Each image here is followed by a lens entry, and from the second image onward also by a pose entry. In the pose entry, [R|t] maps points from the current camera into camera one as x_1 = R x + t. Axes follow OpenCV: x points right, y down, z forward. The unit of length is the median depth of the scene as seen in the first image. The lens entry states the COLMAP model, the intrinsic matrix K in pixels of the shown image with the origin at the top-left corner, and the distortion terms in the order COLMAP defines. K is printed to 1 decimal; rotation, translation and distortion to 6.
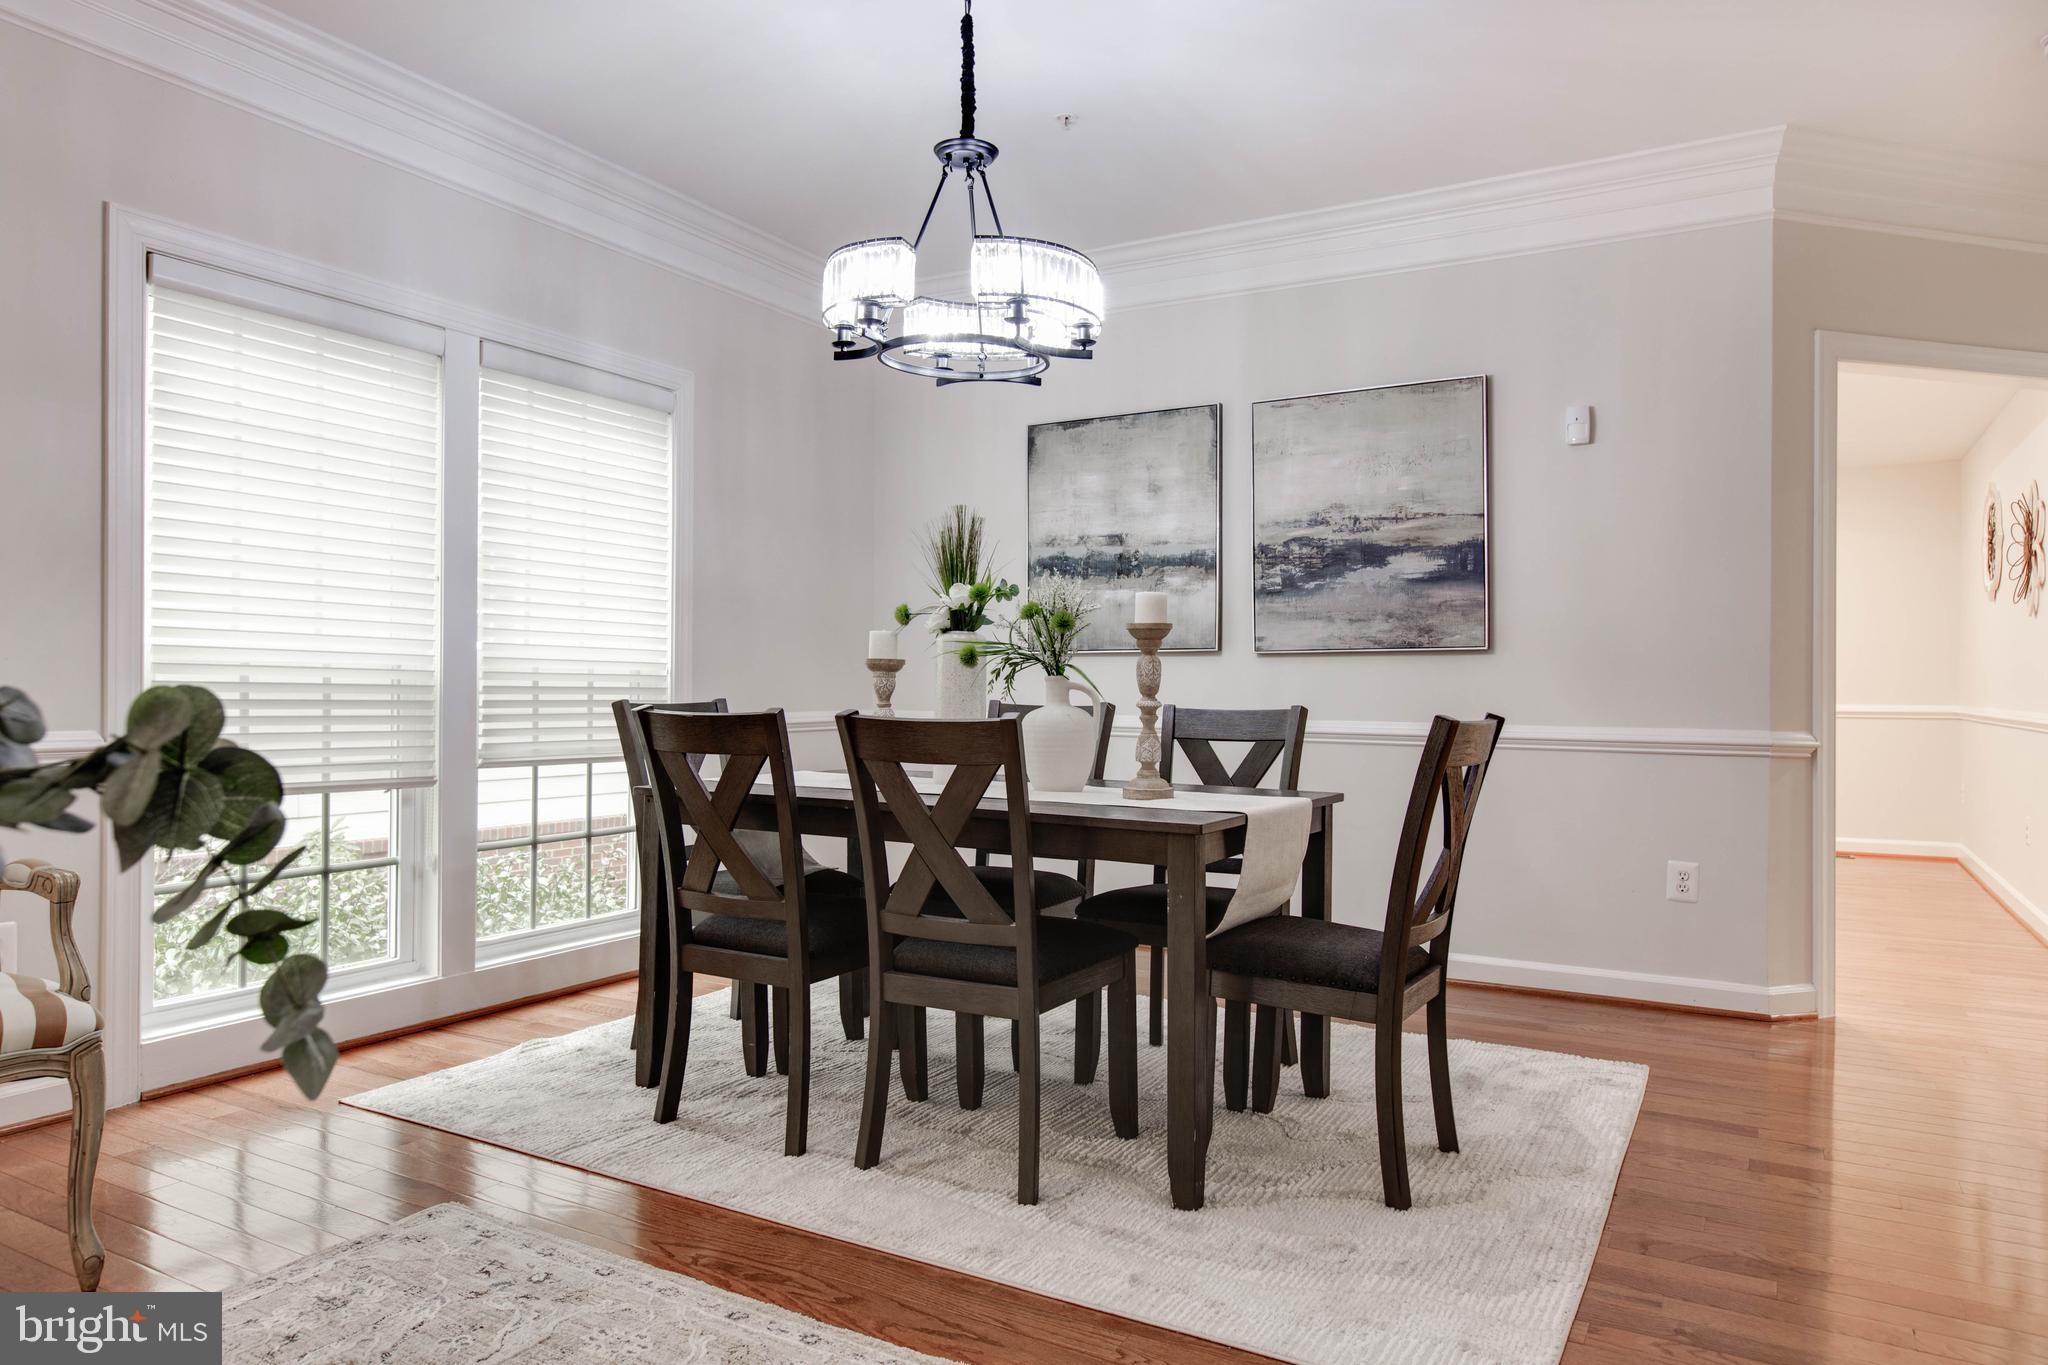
lens RADIAL K [[1336.2, 0, 1024.0], [0, 1336.2, 682.5], [0, 0, 1]] dist [0.001865, 0.001216]
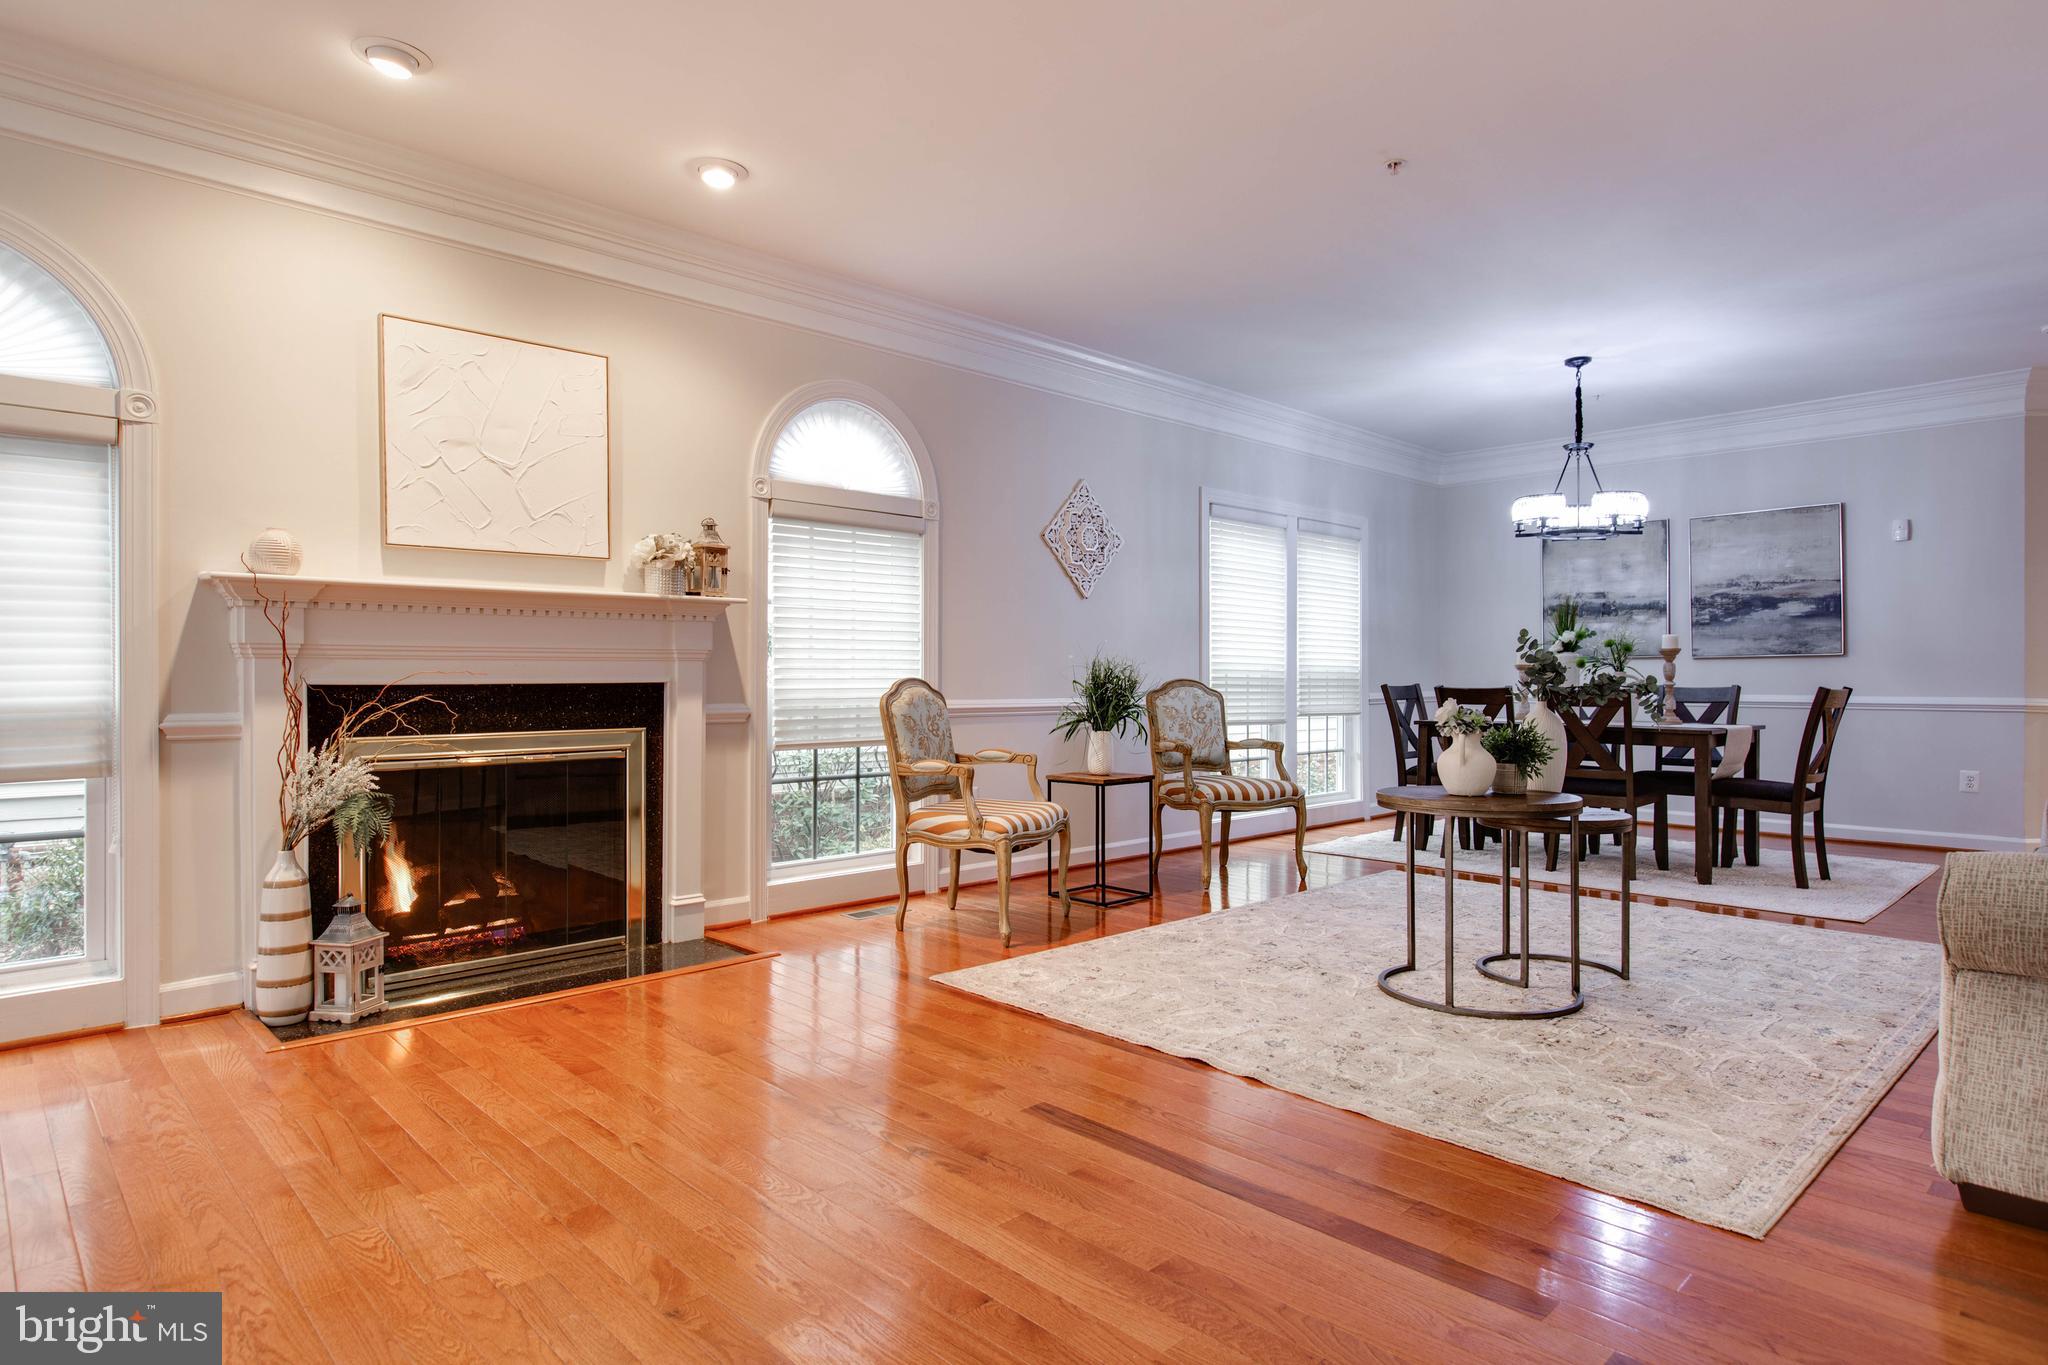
lens RADIAL K [[1132.9, 0, 1007.0], [0, 1132.9, 681.2], [0, 0, 1]] dist [-0.000279, -0.002552]
pose [[0.955086, -0.006367, -0.296260, -0.280789], [0.007555, 0.999967, 0.002866, -0.001548], [0.296232, -0.004976, 0.955103, -0.799523]]
